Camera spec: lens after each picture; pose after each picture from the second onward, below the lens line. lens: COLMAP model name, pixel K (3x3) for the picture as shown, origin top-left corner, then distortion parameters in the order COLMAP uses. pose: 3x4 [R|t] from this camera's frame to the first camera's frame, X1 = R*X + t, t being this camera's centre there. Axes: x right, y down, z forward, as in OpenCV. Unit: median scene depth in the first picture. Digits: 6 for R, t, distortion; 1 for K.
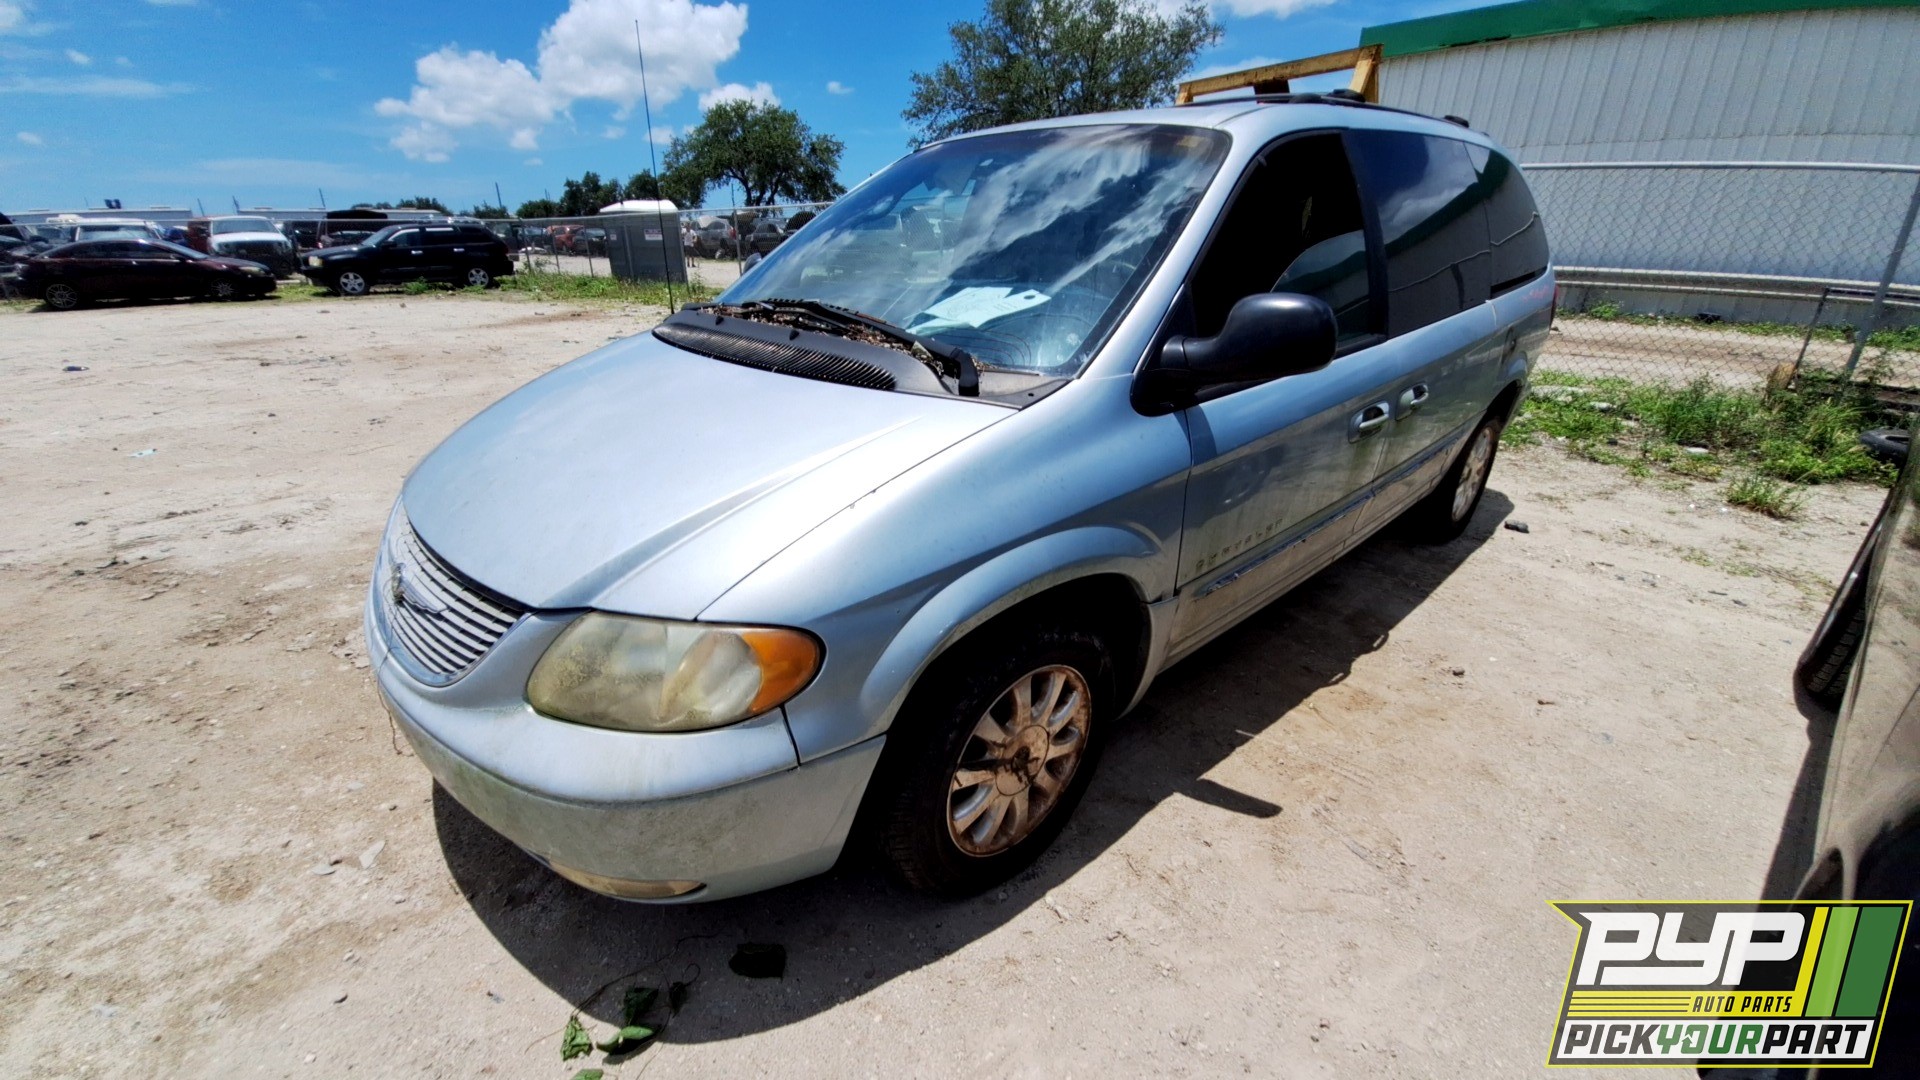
lens RADIAL K [[761.3, 0, 921.2], [0, 761.3, 537.9], [0, 0, 1]] dist [-0.010939, -0.006878]
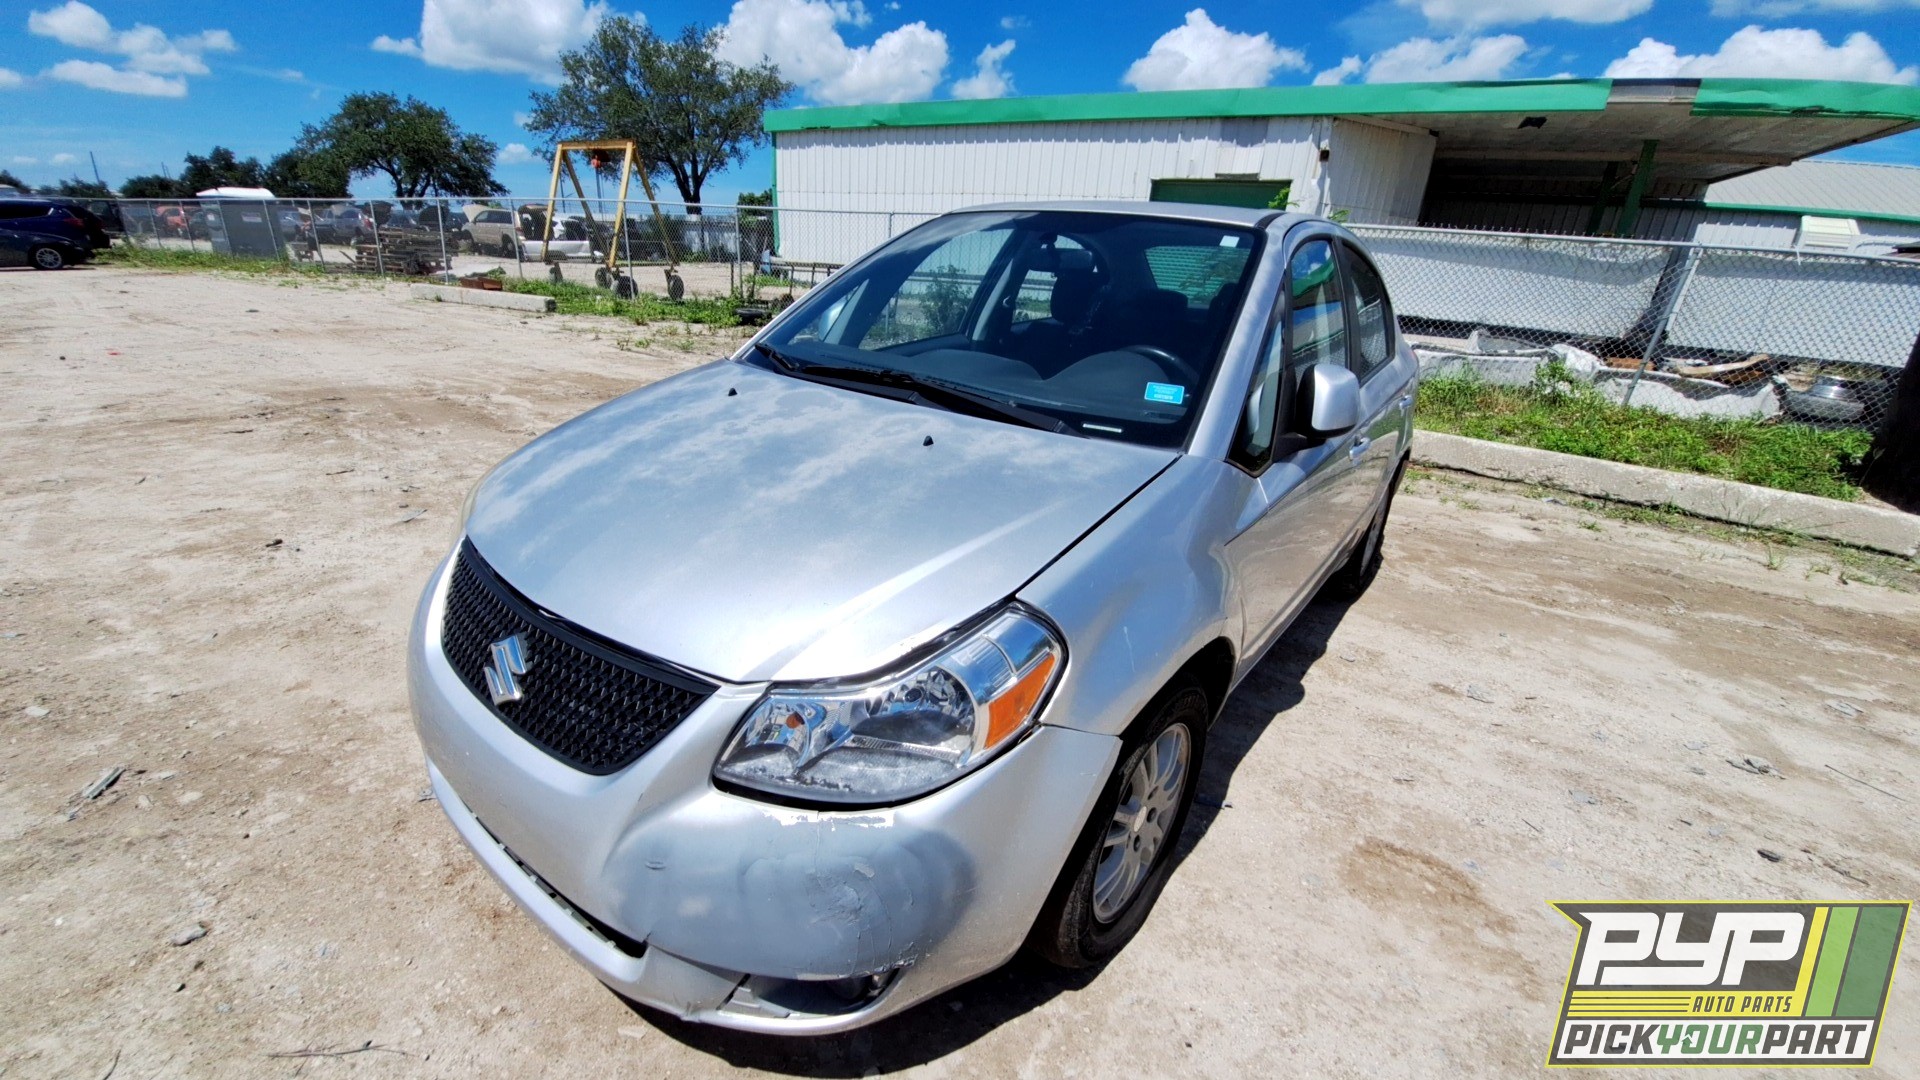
lens RADIAL K [[761.3, 0, 953.0], [0, 761.3, 563.9], [0, 0, 1]] dist [-0.010939, -0.006878]
pose [[0.943641, -0.076528, 0.322002, 0.171595], [0.072031, 0.997067, 0.025875, 0.123283], [-0.323038, -0.001222, 0.946385, -0.298622]]
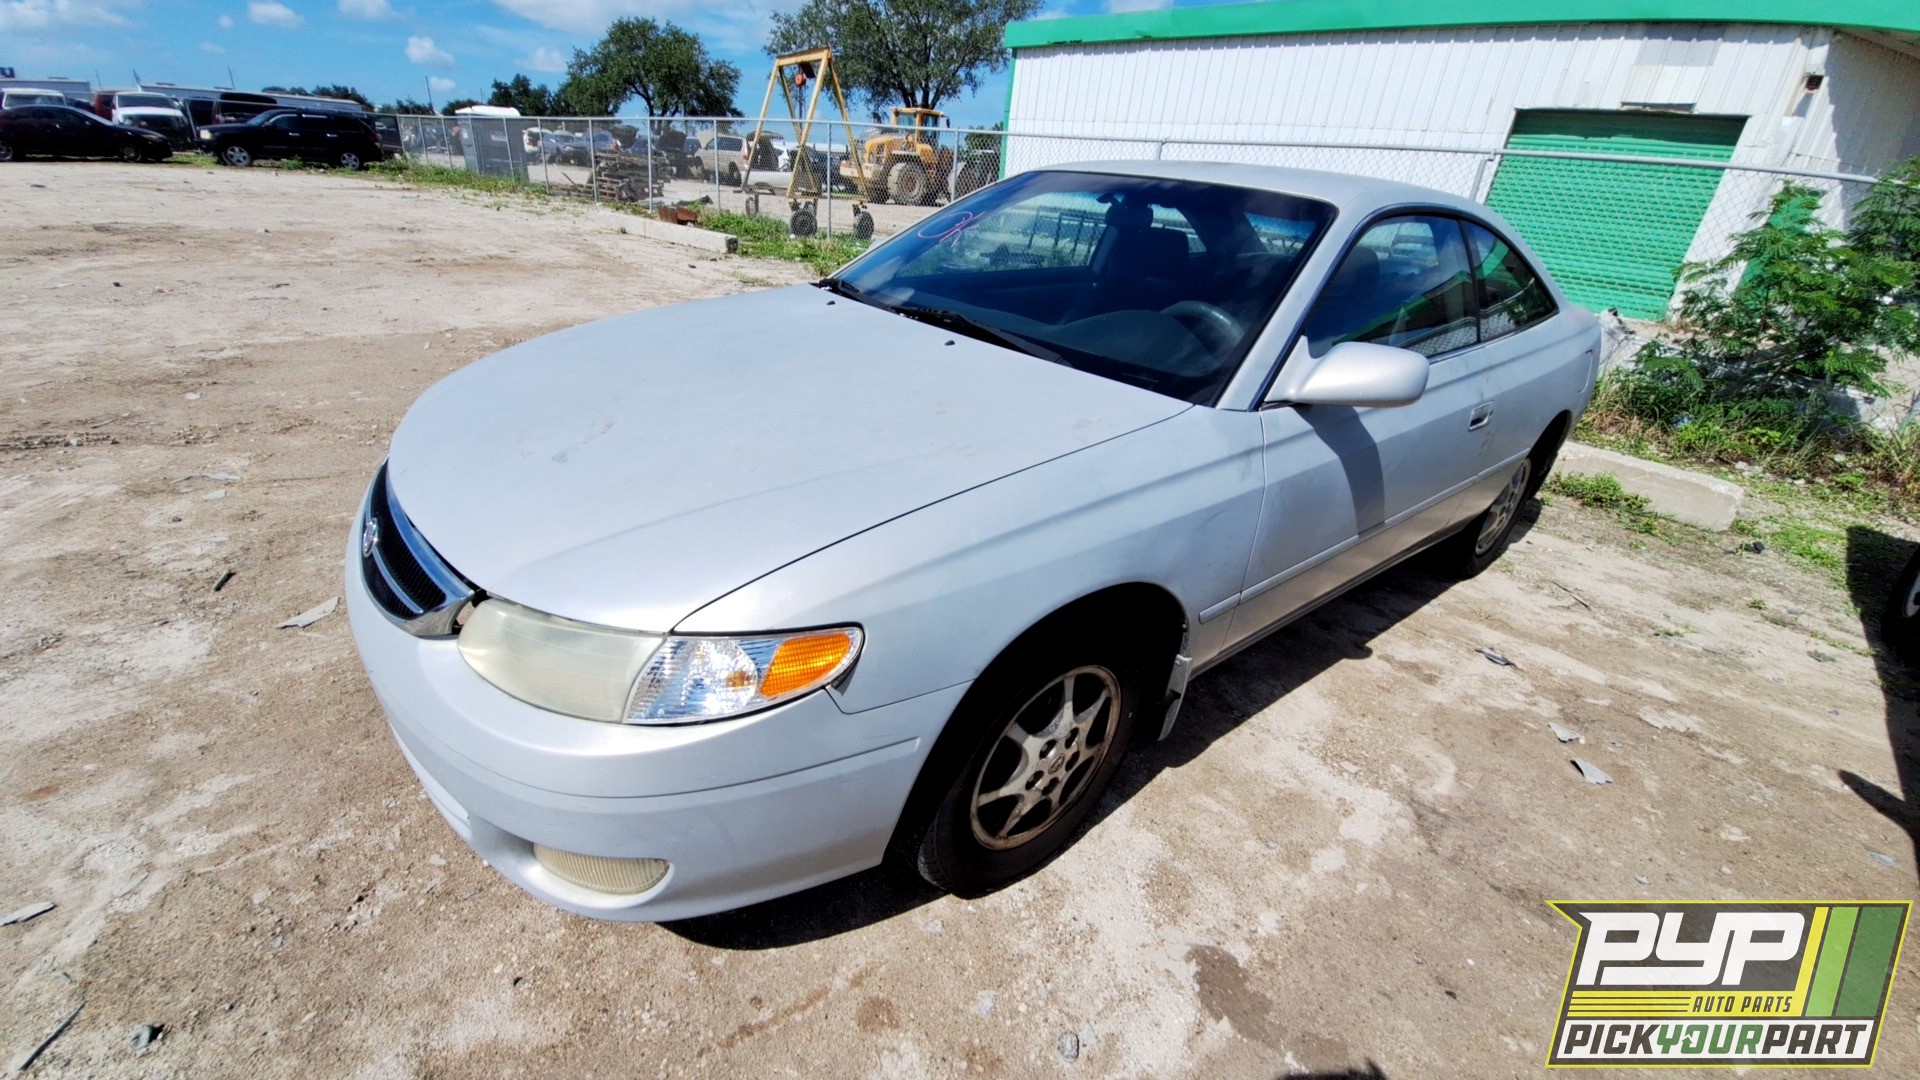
lens RADIAL K [[761.3, 0, 944.0], [0, 761.3, 556.9], [0, 0, 1]] dist [-0.010939, -0.006878]
pose [[0.995132, 0.048501, 0.085789, 0.184128], [-0.055540, 0.995111, 0.081663, 0.086720], [-0.081408, -0.086030, 0.992961, -0.205578]]
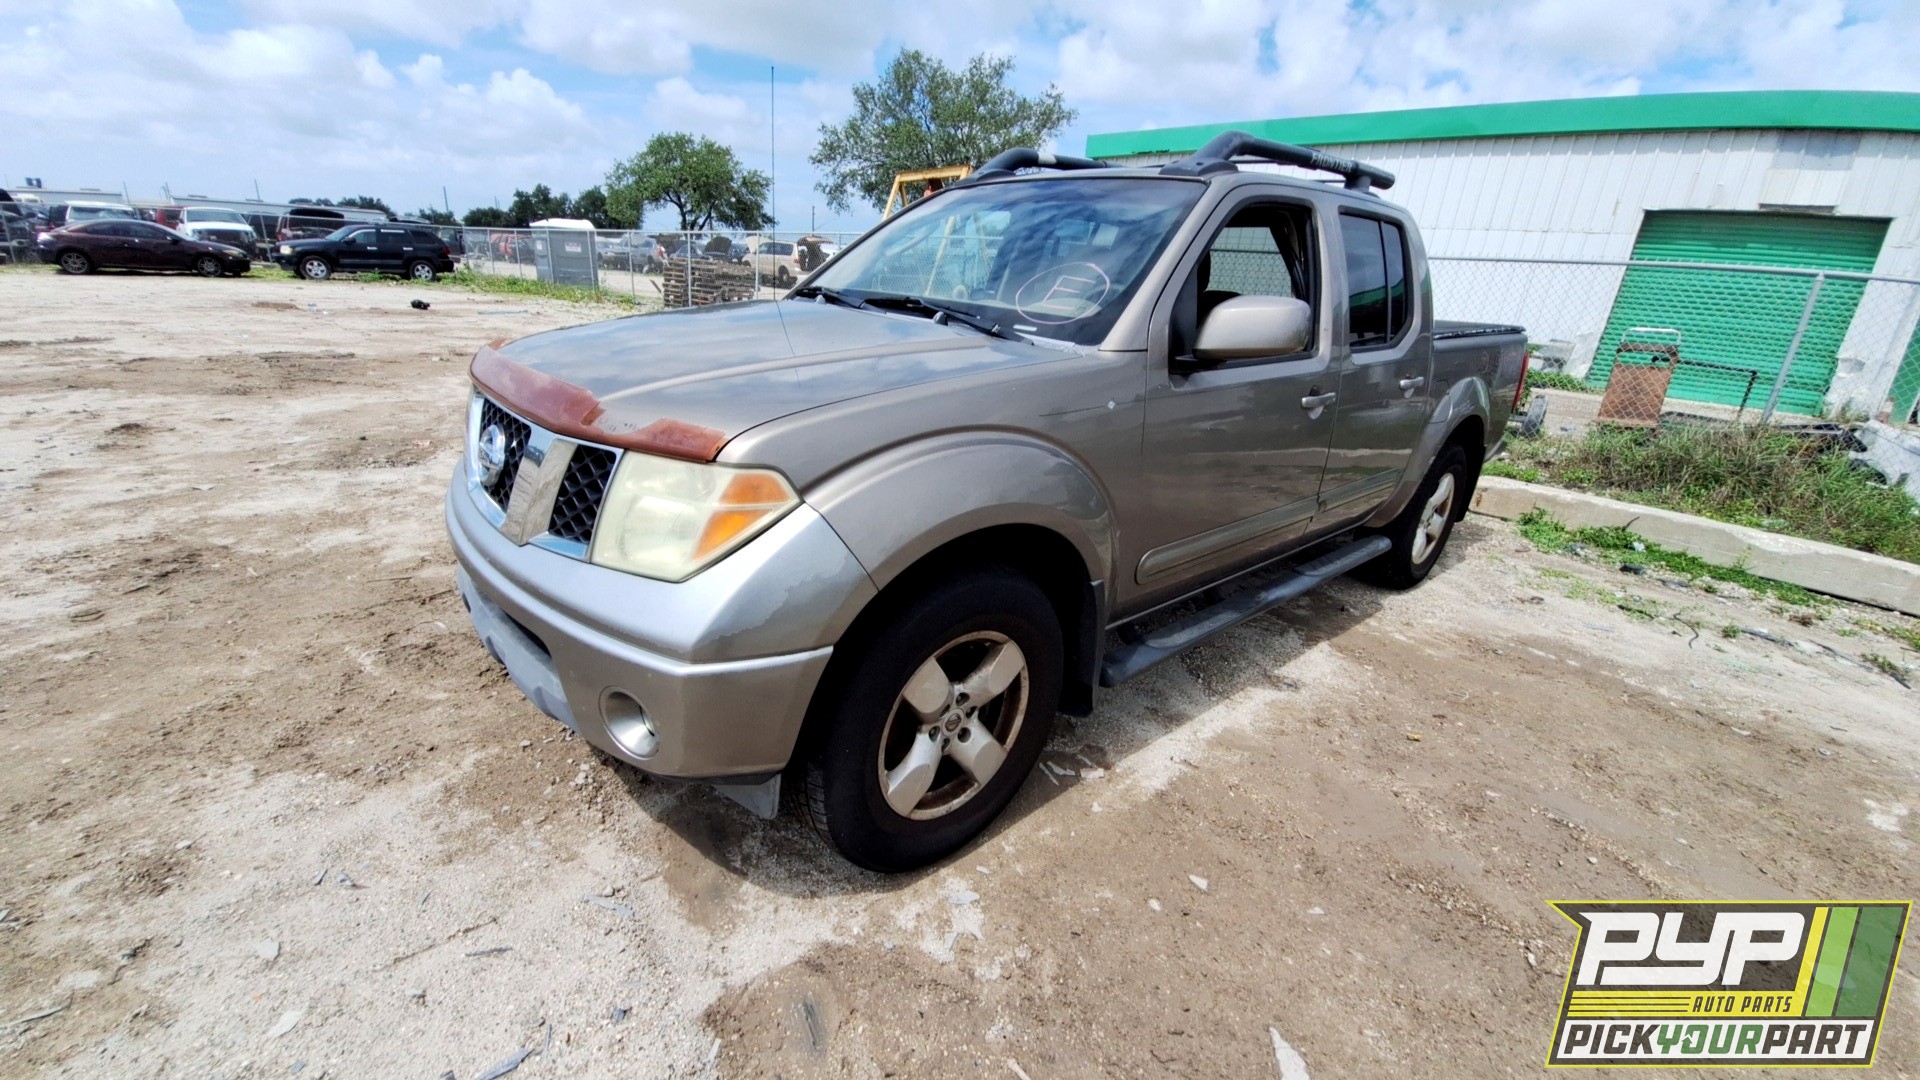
lens RADIAL K [[761.3, 0, 942.7], [0, 761.3, 555.8], [0, 0, 1]] dist [-0.010939, -0.006878]
pose [[0.995542, 0.034526, 0.087776, 0.099327], [-0.032730, 0.999226, -0.021814, 0.070736], [-0.088462, 0.018843, 0.995901, -0.174855]]
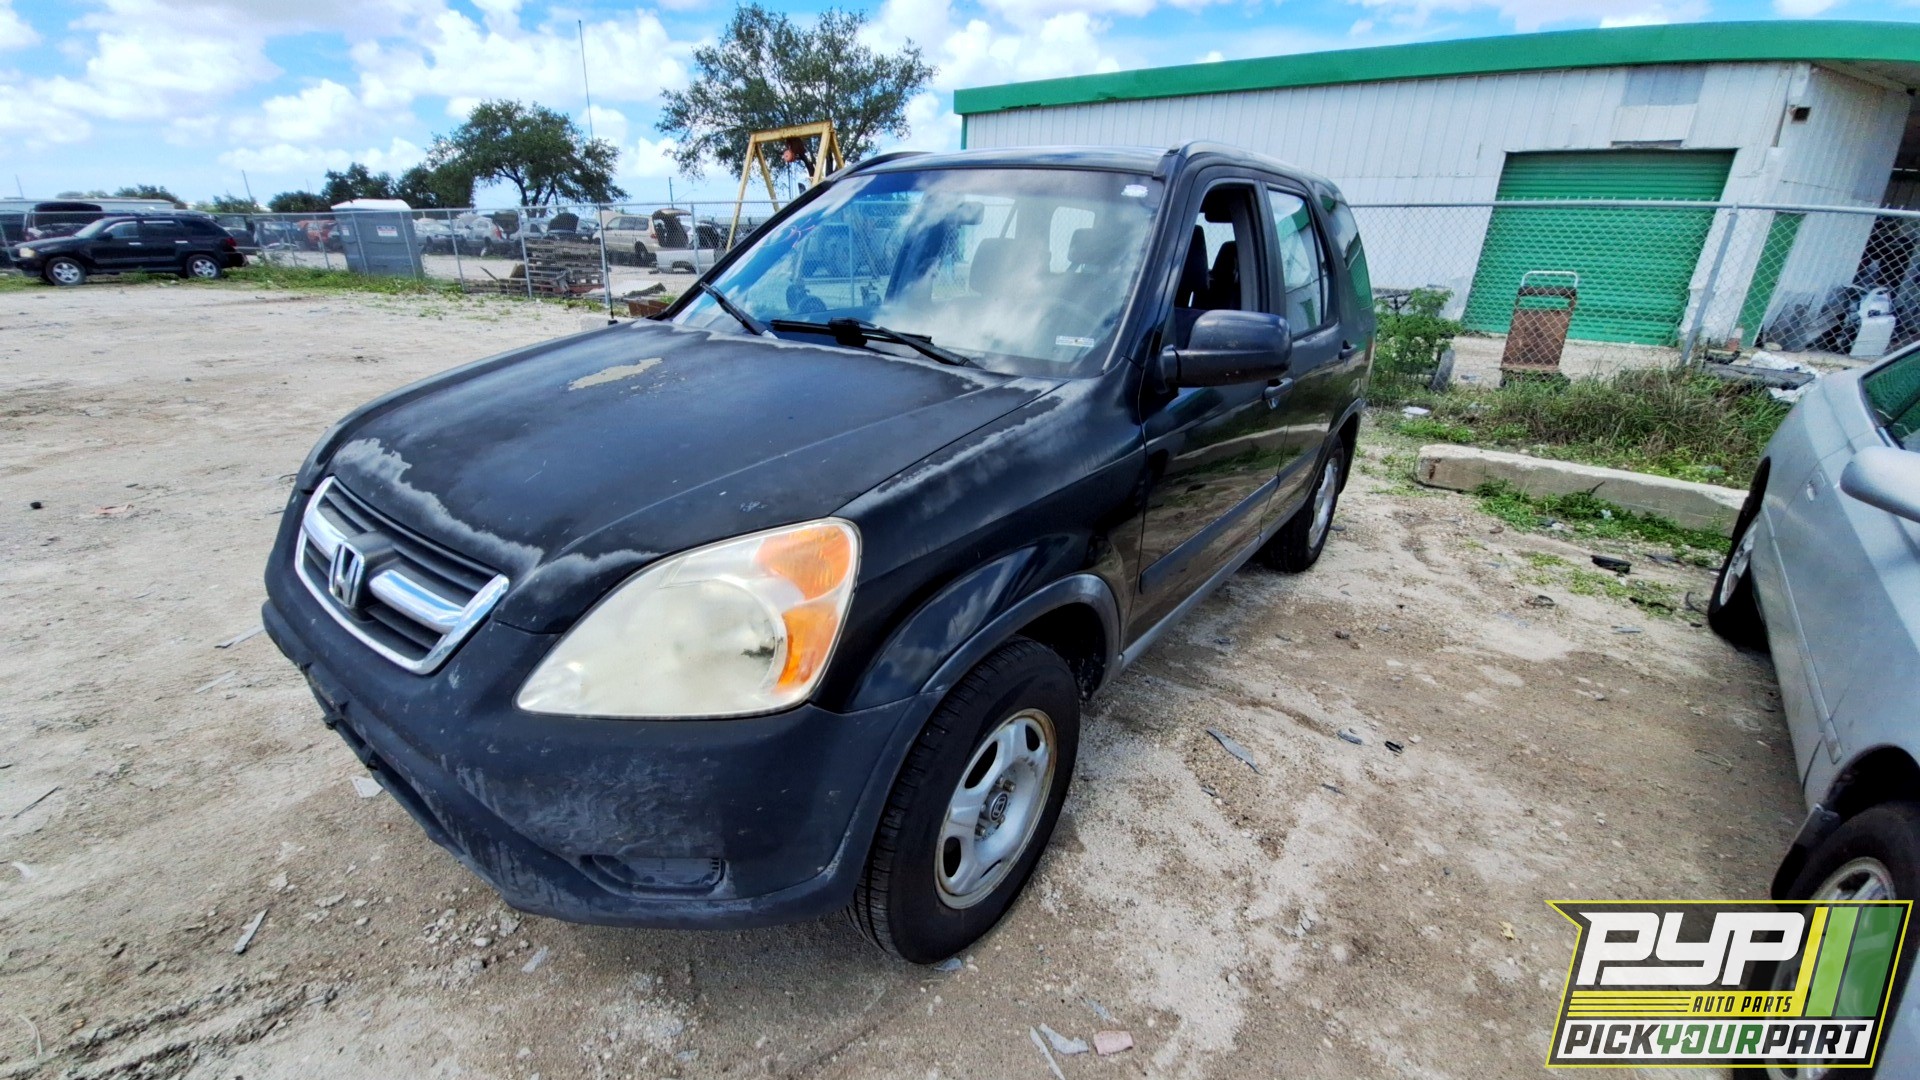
lens RADIAL K [[761.3, 0, 935.6], [0, 761.3, 552.8], [0, 0, 1]] dist [-0.010939, -0.006878]
pose [[0.975613, -0.057554, 0.211819, 0.101612], [0.055973, 0.998342, 0.013456, 0.057645], [-0.212243, -0.001272, 0.977216, -0.142049]]
